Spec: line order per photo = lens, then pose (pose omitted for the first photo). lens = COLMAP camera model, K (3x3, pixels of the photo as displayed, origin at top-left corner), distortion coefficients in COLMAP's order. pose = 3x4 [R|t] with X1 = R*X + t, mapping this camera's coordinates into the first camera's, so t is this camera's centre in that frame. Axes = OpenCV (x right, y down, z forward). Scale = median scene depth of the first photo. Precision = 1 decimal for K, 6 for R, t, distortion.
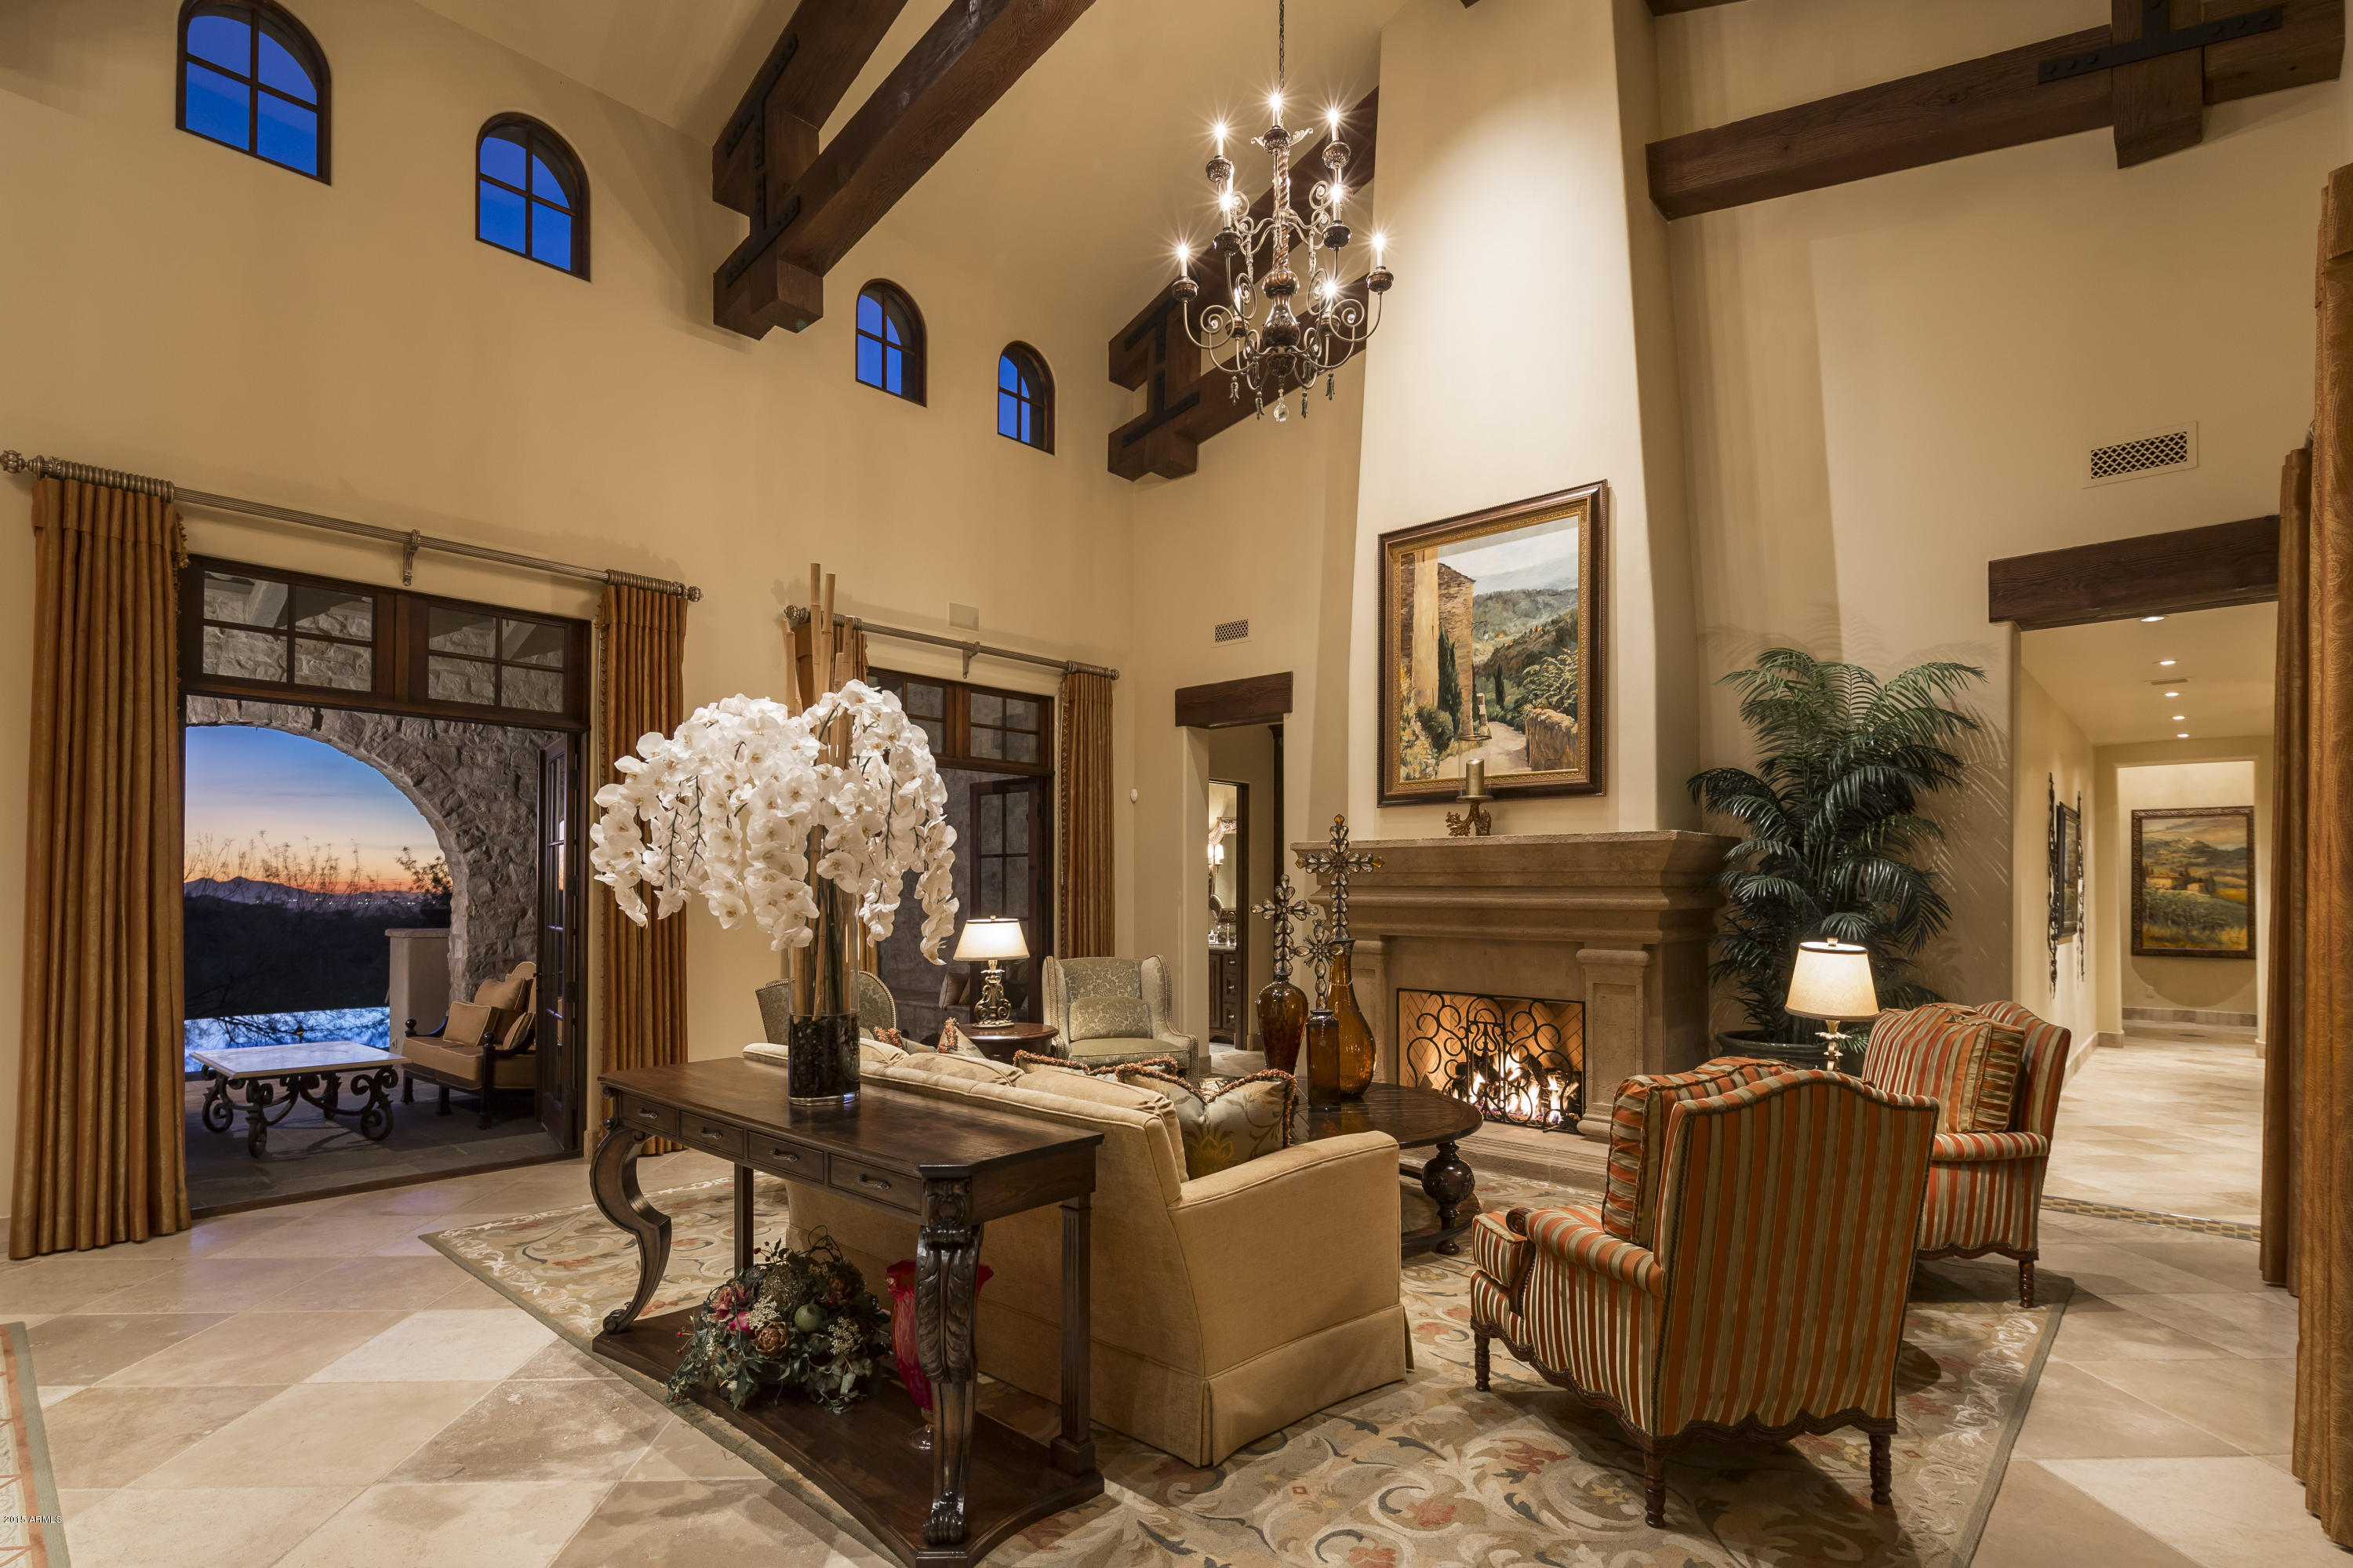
lens RADIAL K [[1143.3, 0, 1182.3], [0, 1143.3, 885.1], [0, 0, 1]] dist [0.010722, -0.001420]
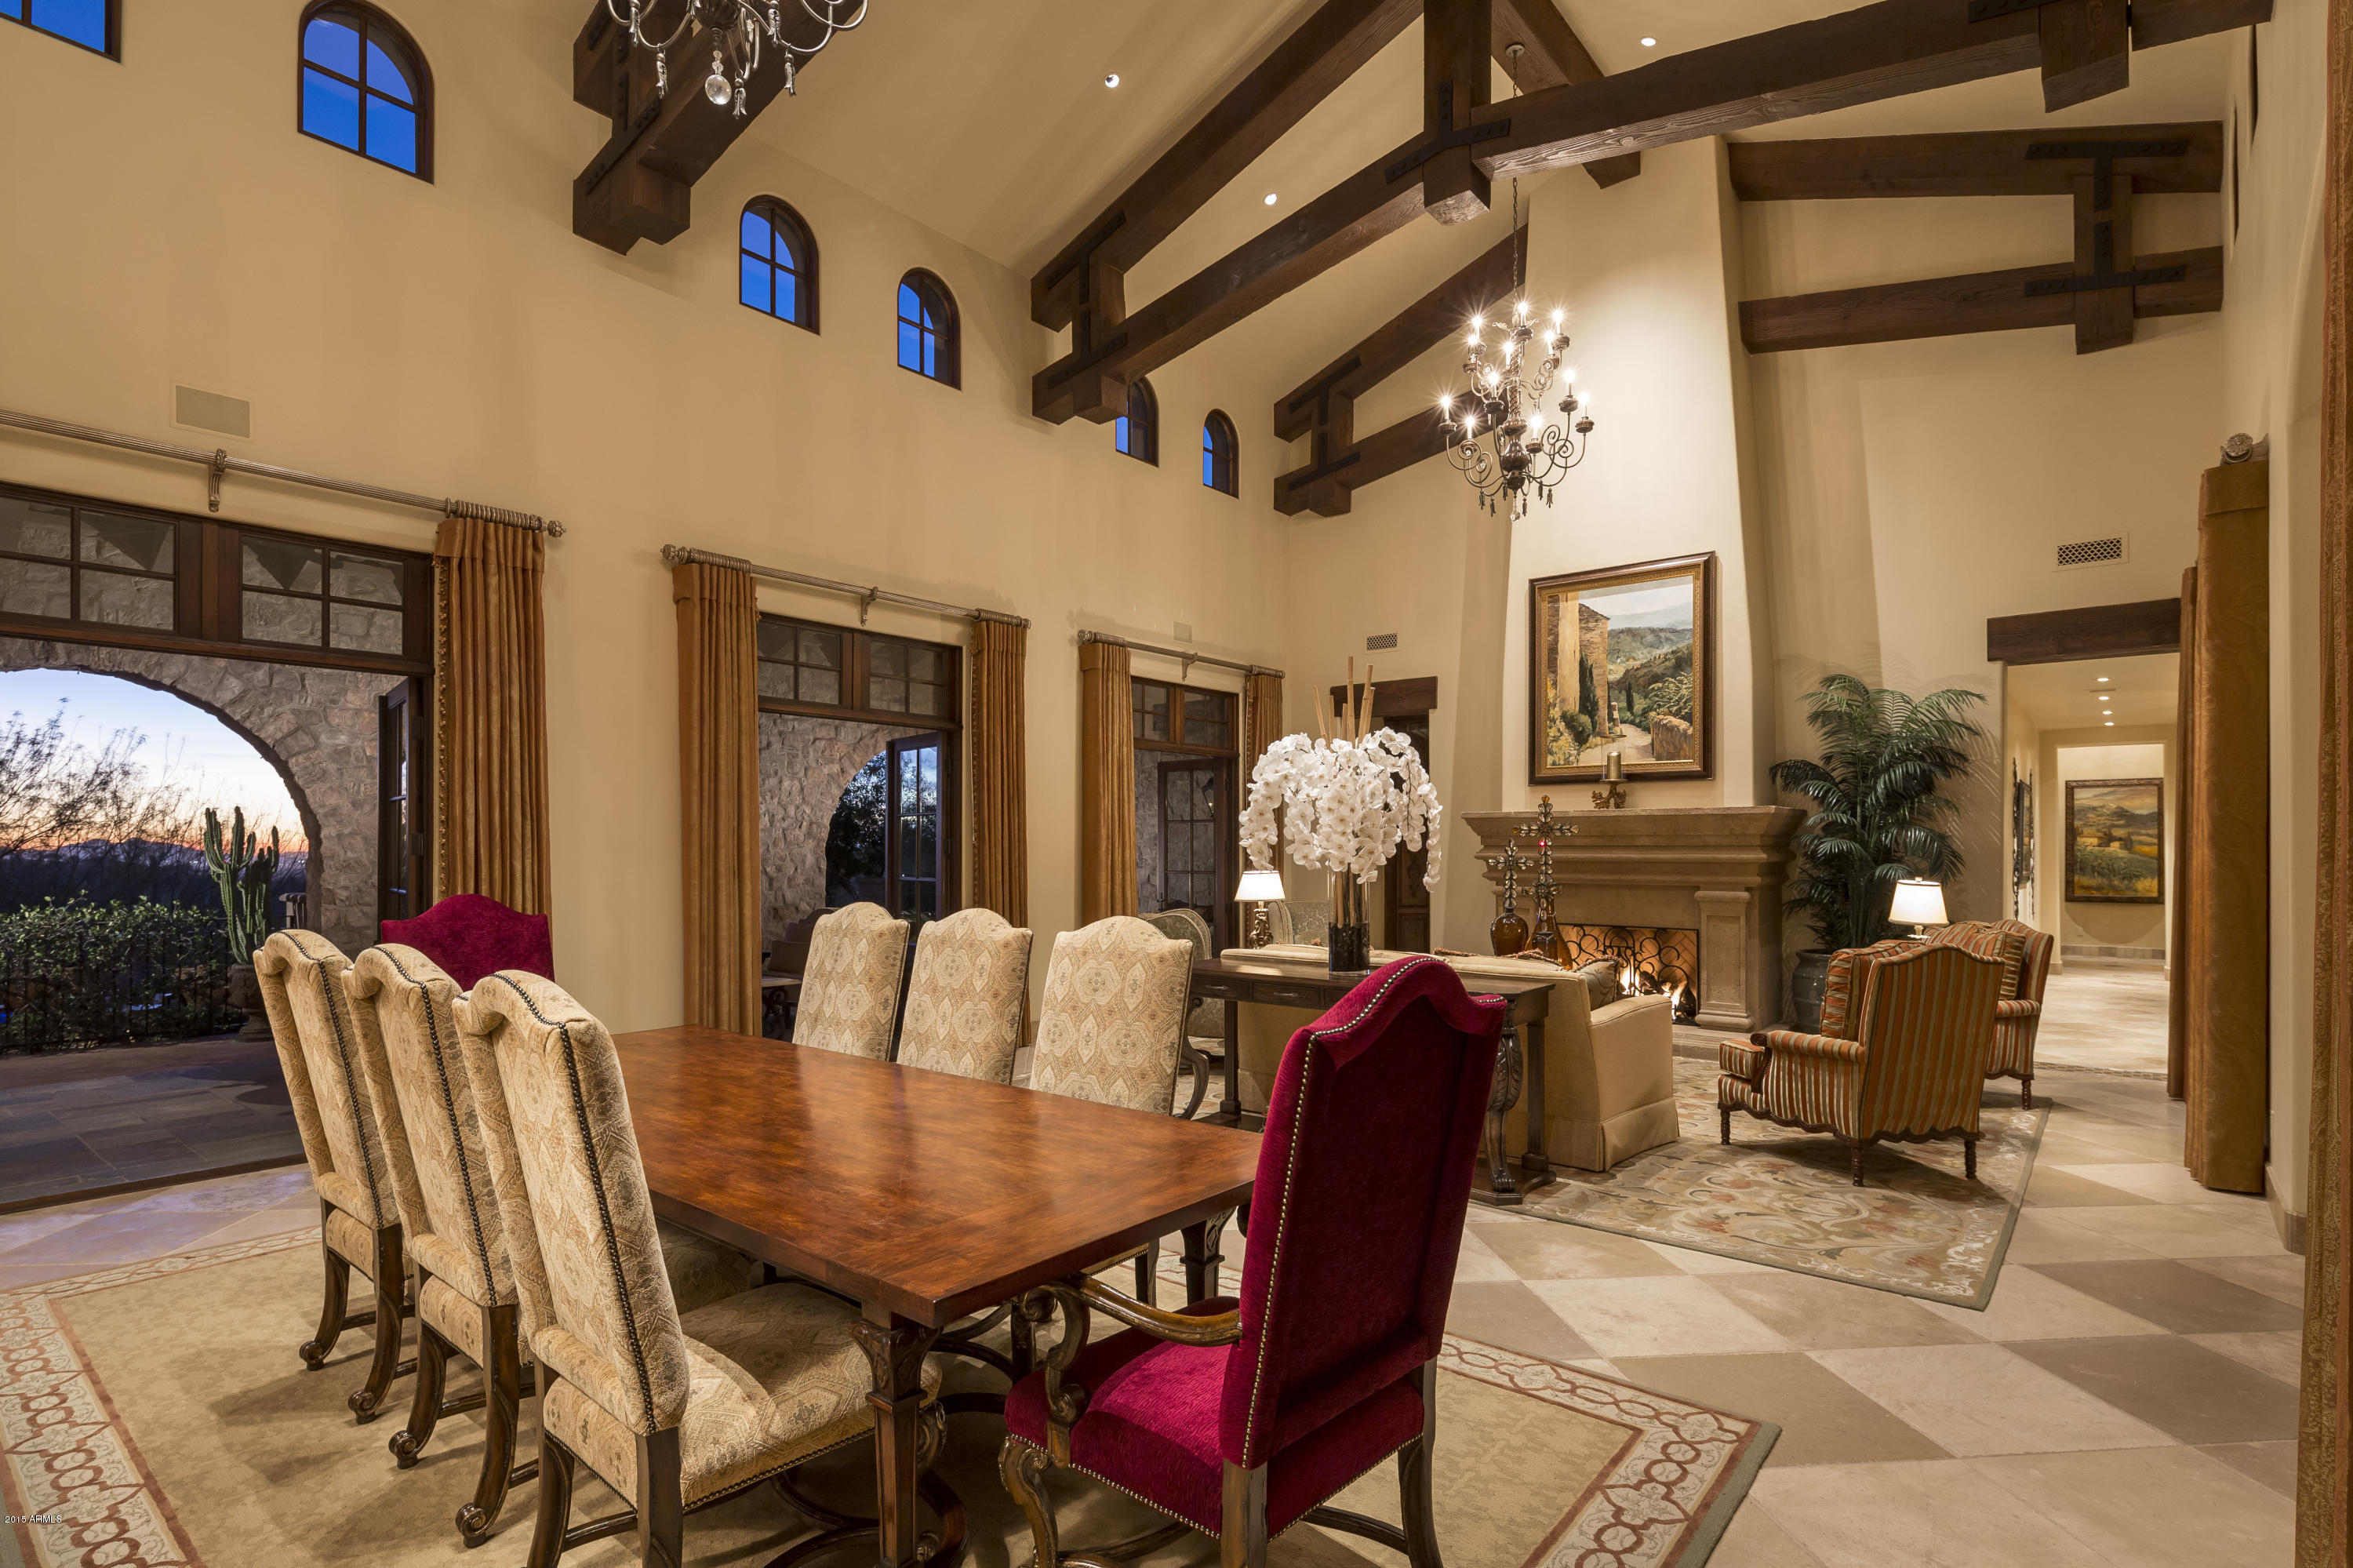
lens RADIAL K [[1184.0, 0, 1165.4], [0, 1184.0, 849.6], [0, 0, 1]] dist [0.014335, 0.000395]
pose [[0.998525, -0.002269, 0.054241, -0.362408], [0.002002, 0.999986, 0.004973, -0.002597], [-0.054252, -0.004857, 0.998515, -0.387571]]
